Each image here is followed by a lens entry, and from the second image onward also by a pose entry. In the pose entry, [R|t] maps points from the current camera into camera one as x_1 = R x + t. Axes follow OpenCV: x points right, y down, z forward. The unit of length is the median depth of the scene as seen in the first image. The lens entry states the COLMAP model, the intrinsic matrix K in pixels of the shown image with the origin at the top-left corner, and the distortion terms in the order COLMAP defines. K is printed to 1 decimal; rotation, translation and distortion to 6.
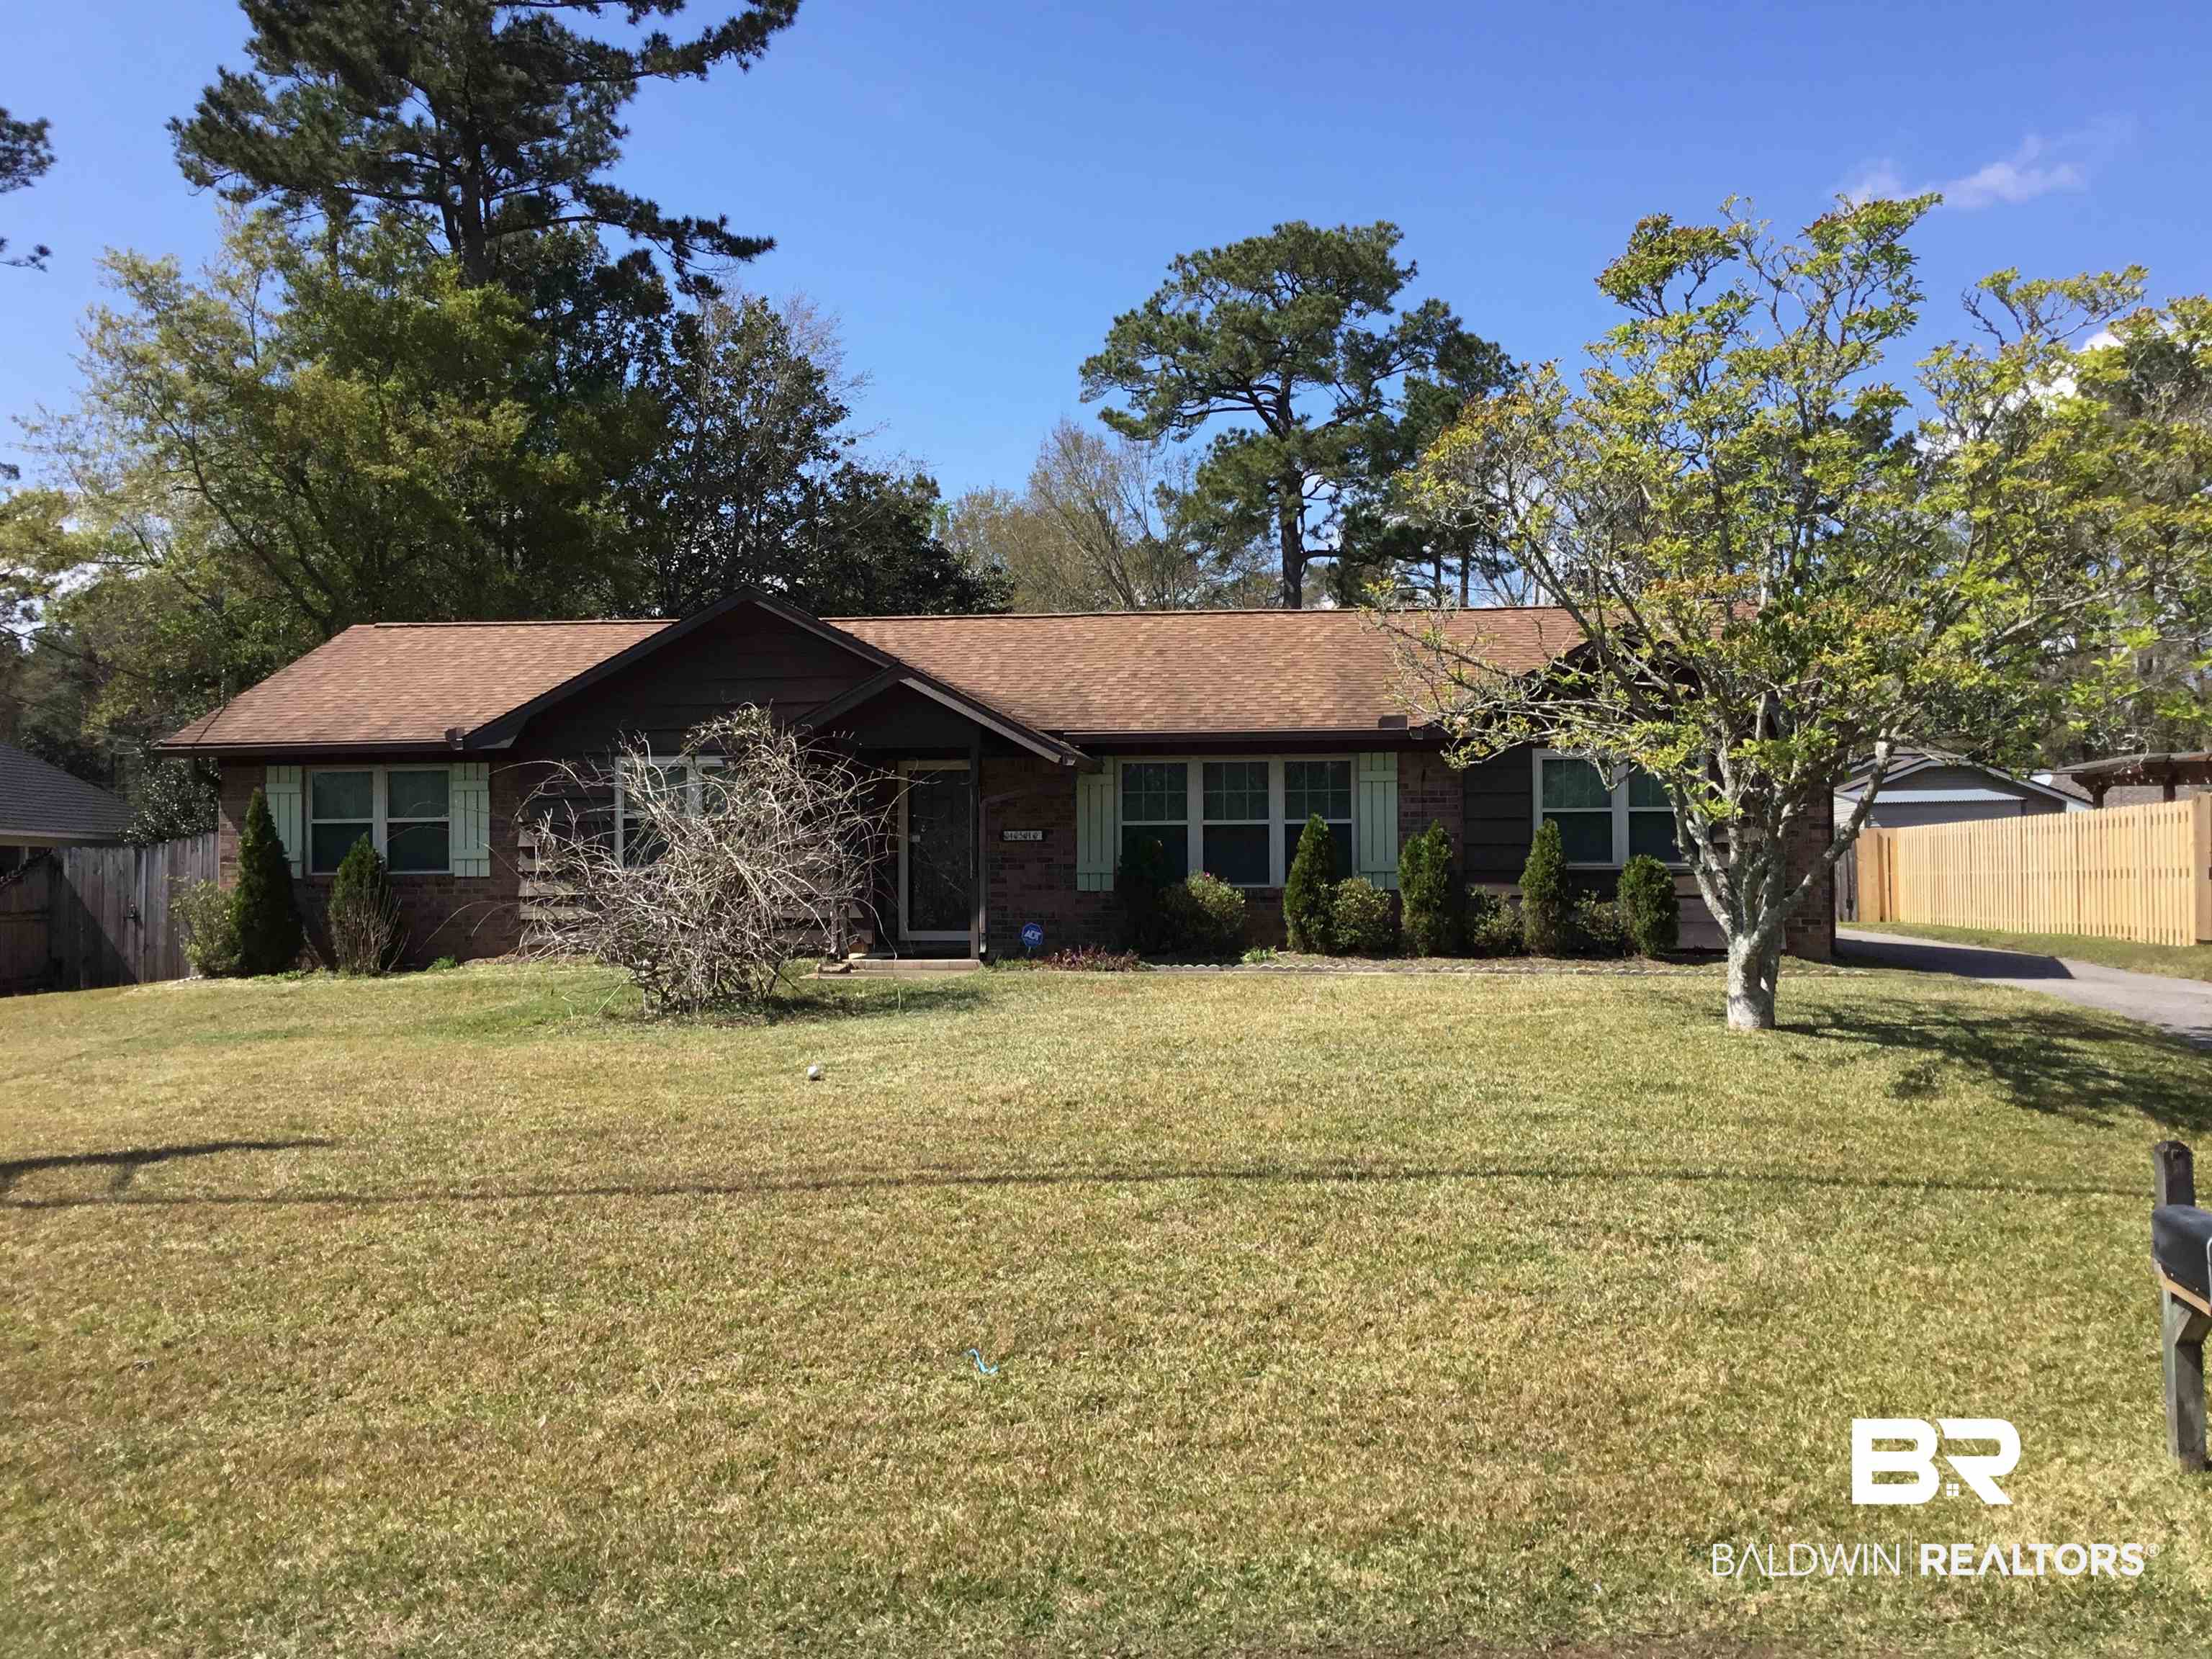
lens RADIAL K [[1960.6, 0, 1104.2], [0, 1960.6, 809.3], [0, 0, 1]] dist [0.096804, -0.173839]
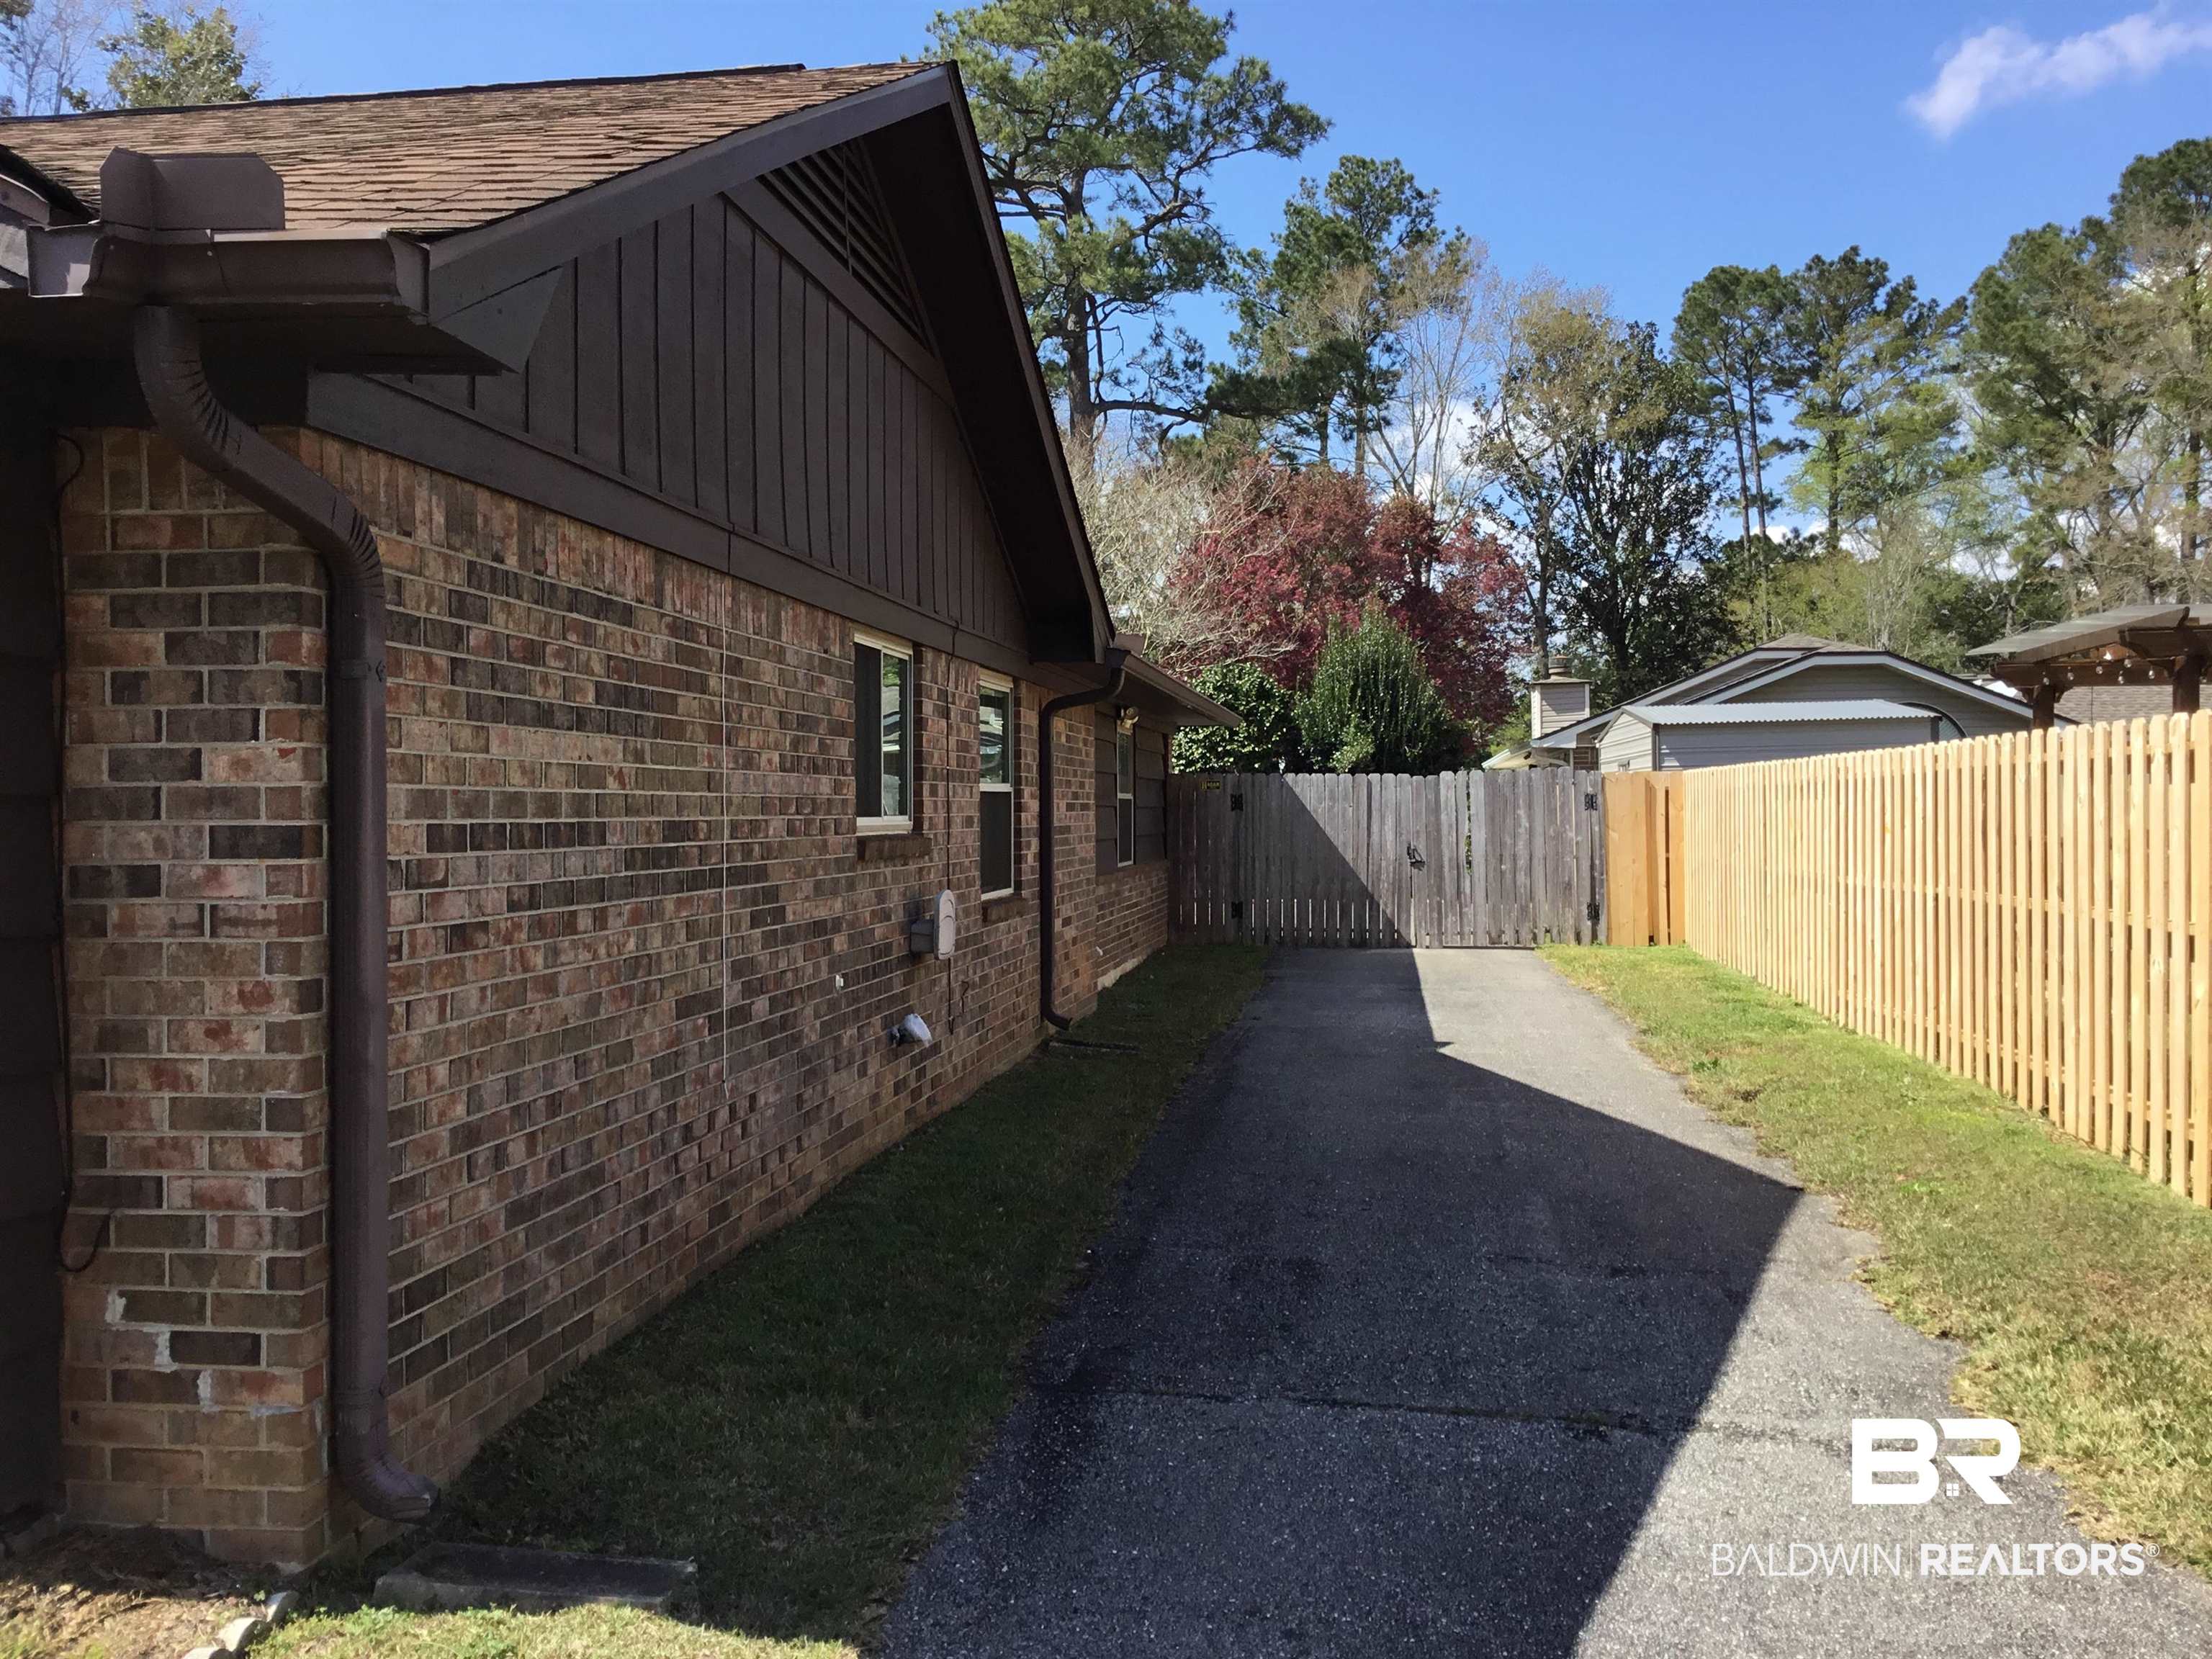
lens RADIAL K [[1984.8, 0, 1114.4], [0, 1984.8, 826.1], [0, 0, 1]] dist [0.076212, -0.121979]
pose [[0.999949, -0.004056, -0.009288, 0.424125], [0.004487, 0.998894, 0.046799, -0.002419], [0.009088, -0.046839, 0.998861, 0.773706]]
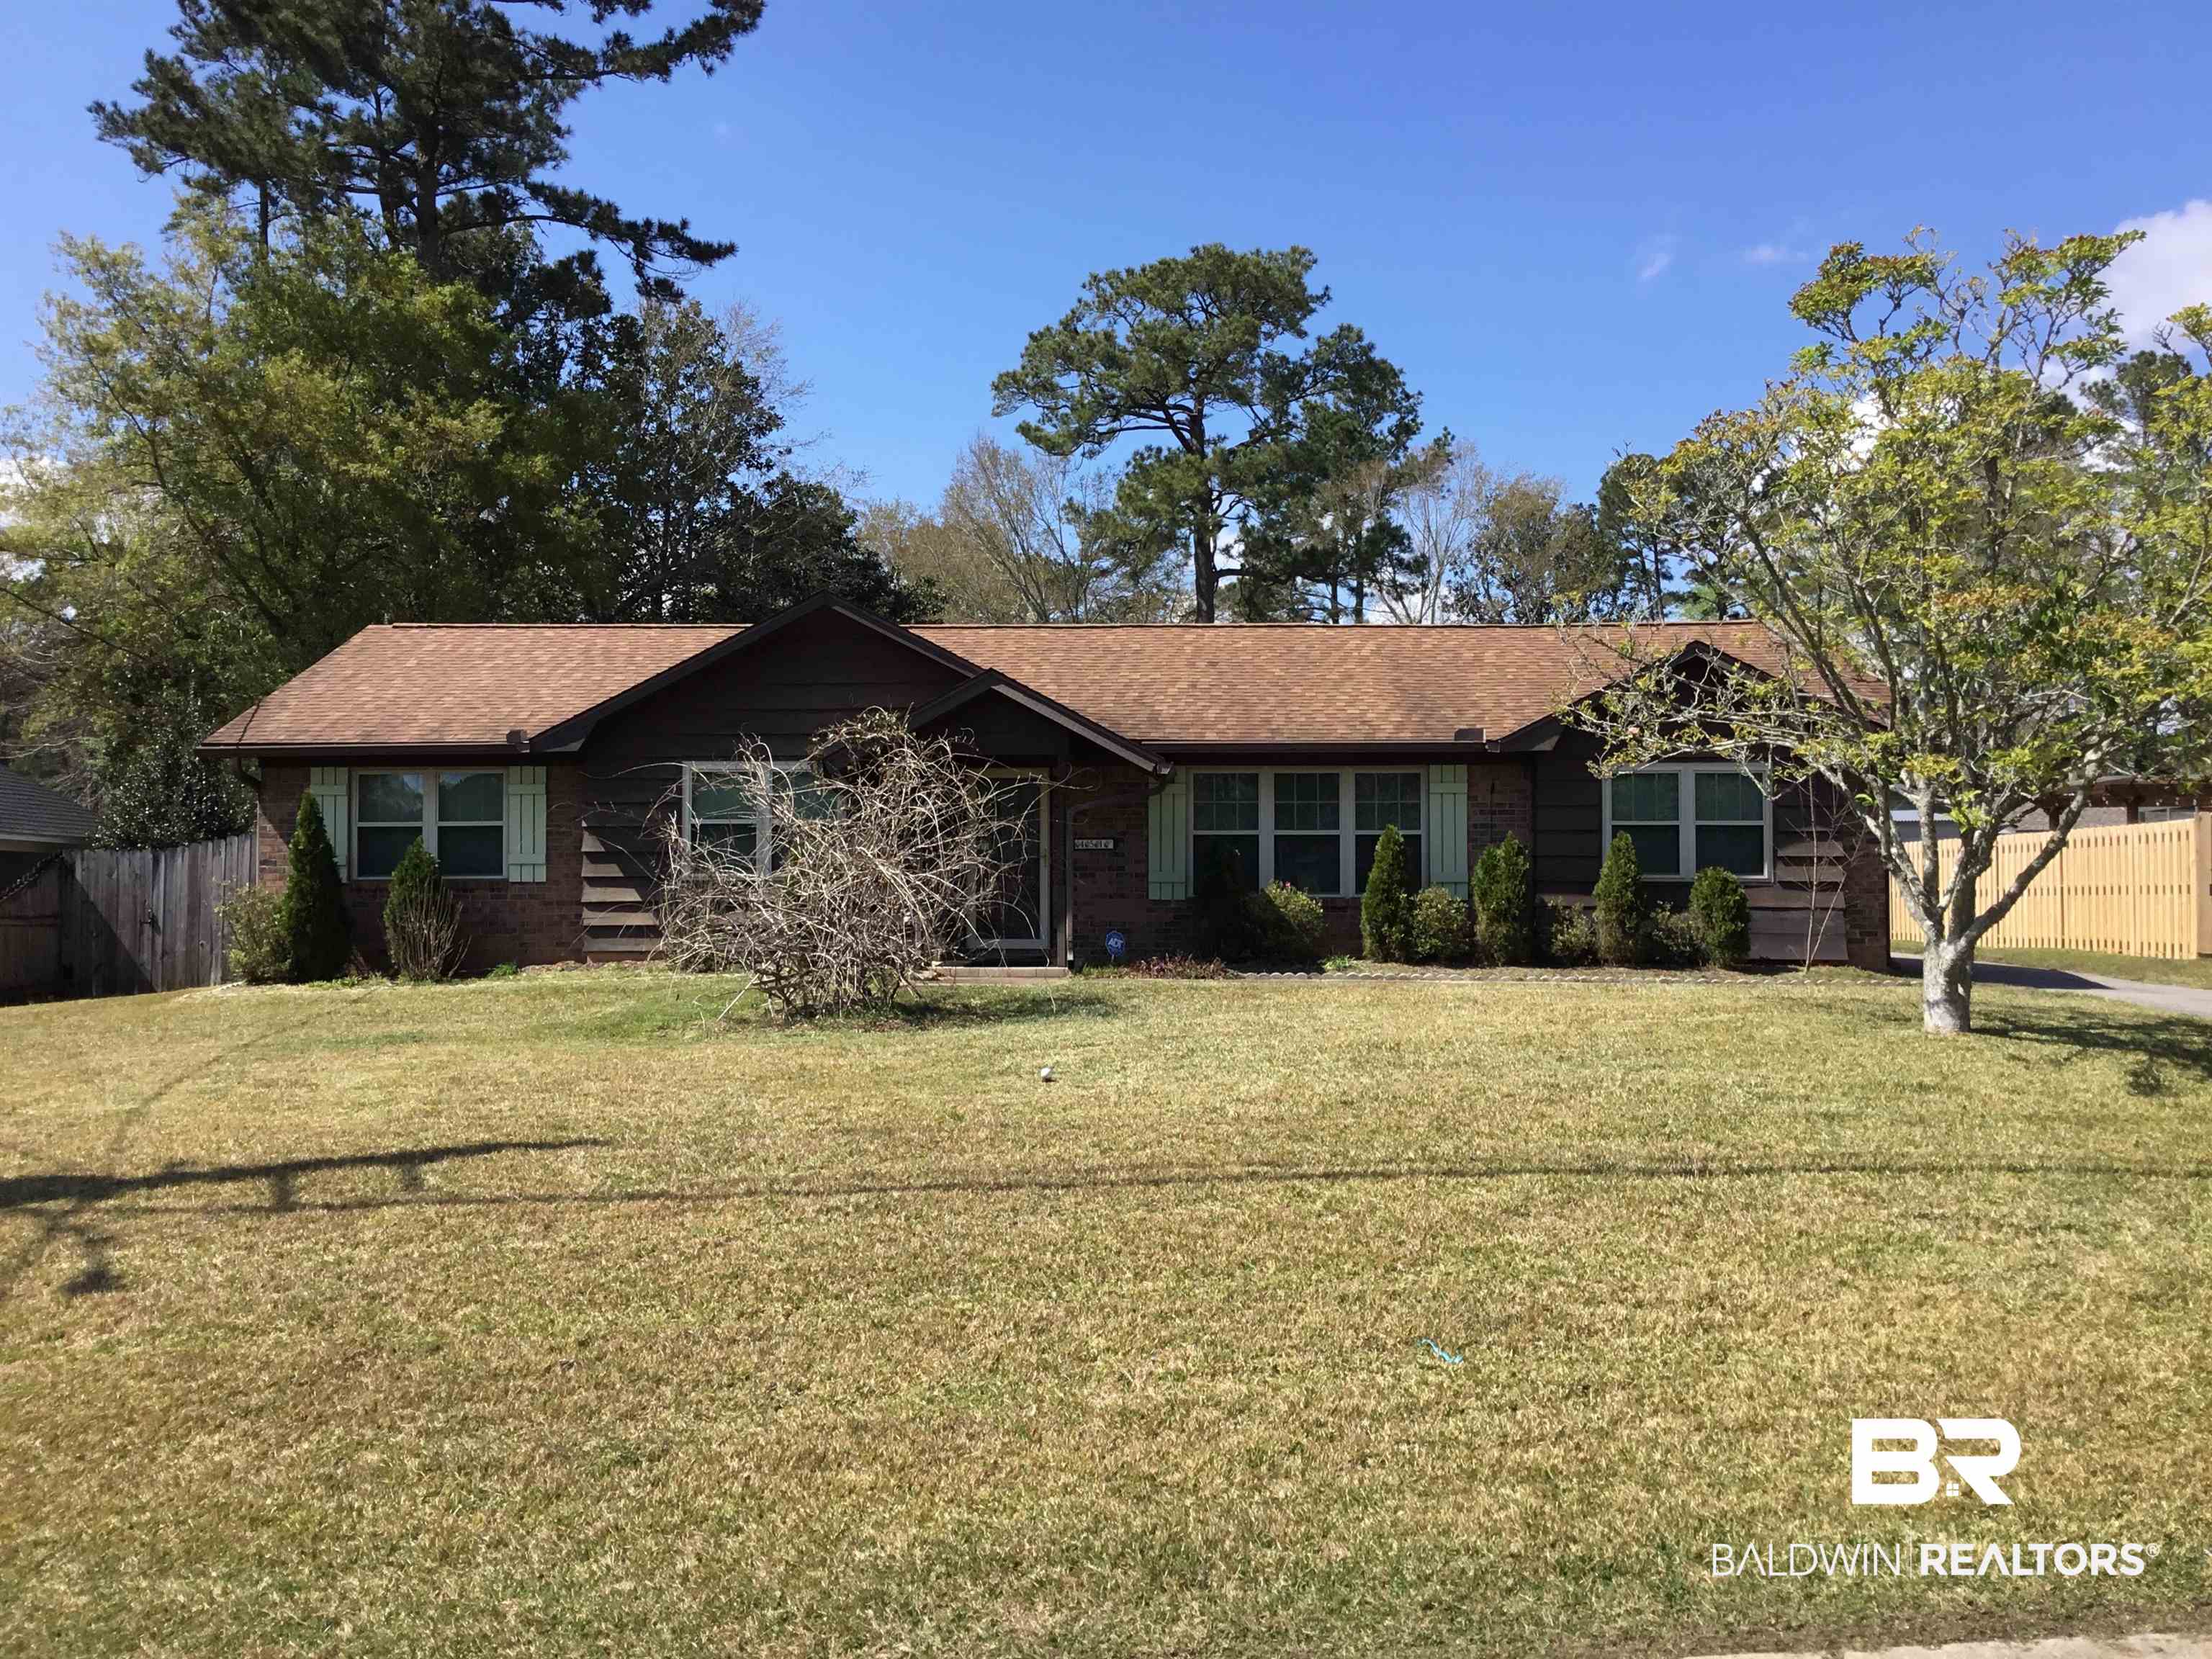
lens RADIAL K [[1960.6, 0, 1104.2], [0, 1960.6, 809.3], [0, 0, 1]] dist [0.096804, -0.173839]
pose [[0.997295, 0.009078, 0.072939, -0.103329], [-0.008431, 0.999922, -0.009166, 0.004467], [-0.073017, 0.008527, 0.997294, 0.000558]]
